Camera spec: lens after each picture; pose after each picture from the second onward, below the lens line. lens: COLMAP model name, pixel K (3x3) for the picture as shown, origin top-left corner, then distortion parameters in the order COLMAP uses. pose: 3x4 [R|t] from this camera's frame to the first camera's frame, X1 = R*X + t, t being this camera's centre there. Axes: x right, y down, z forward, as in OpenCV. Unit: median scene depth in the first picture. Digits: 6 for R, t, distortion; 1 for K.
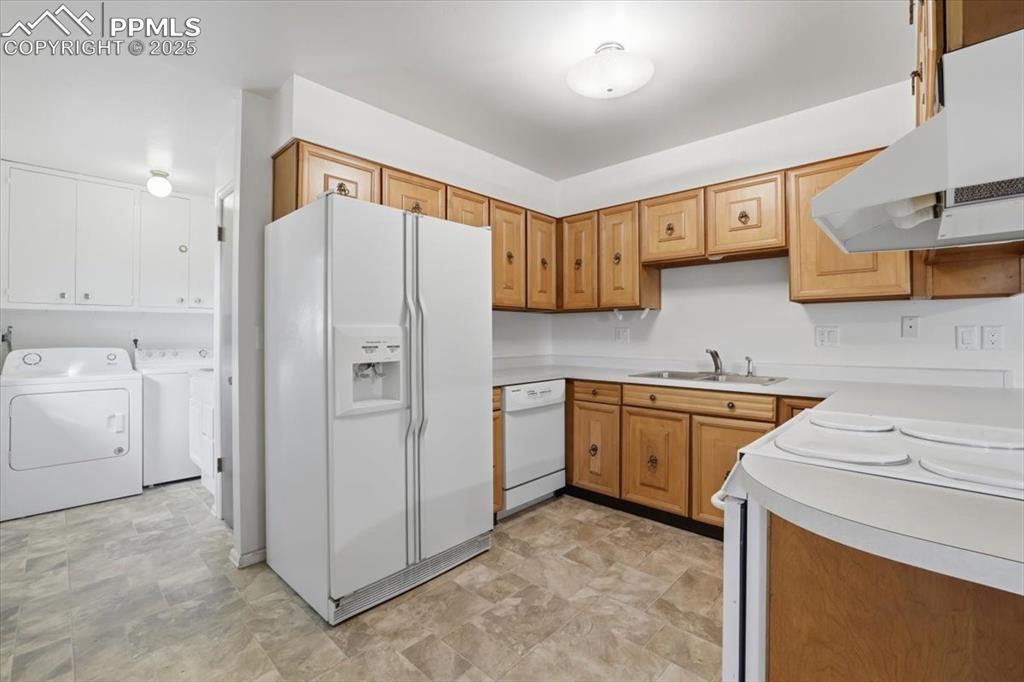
lens RADIAL K [[438.9, 0, 510.4], [0, 438.9, 334.8], [0, 0, 1]] dist [-0.062632, 0.024090]
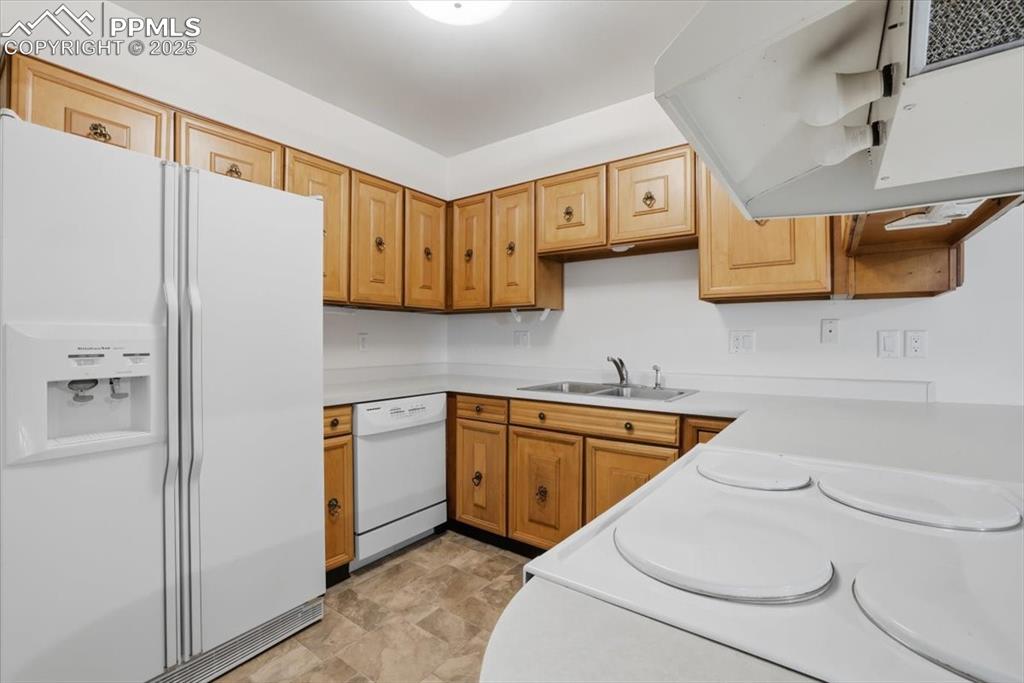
lens RADIAL K [[444.4, 0, 512.0], [0, 444.4, 341.5], [0, 0, 1]] dist [-0.061742, 0.025818]
pose [[0.991894, 0.003371, 0.127023, 0.161271], [-0.003935, 0.999983, 0.004188, 0.000665], [-0.127007, -0.004653, 0.991891, 0.175695]]
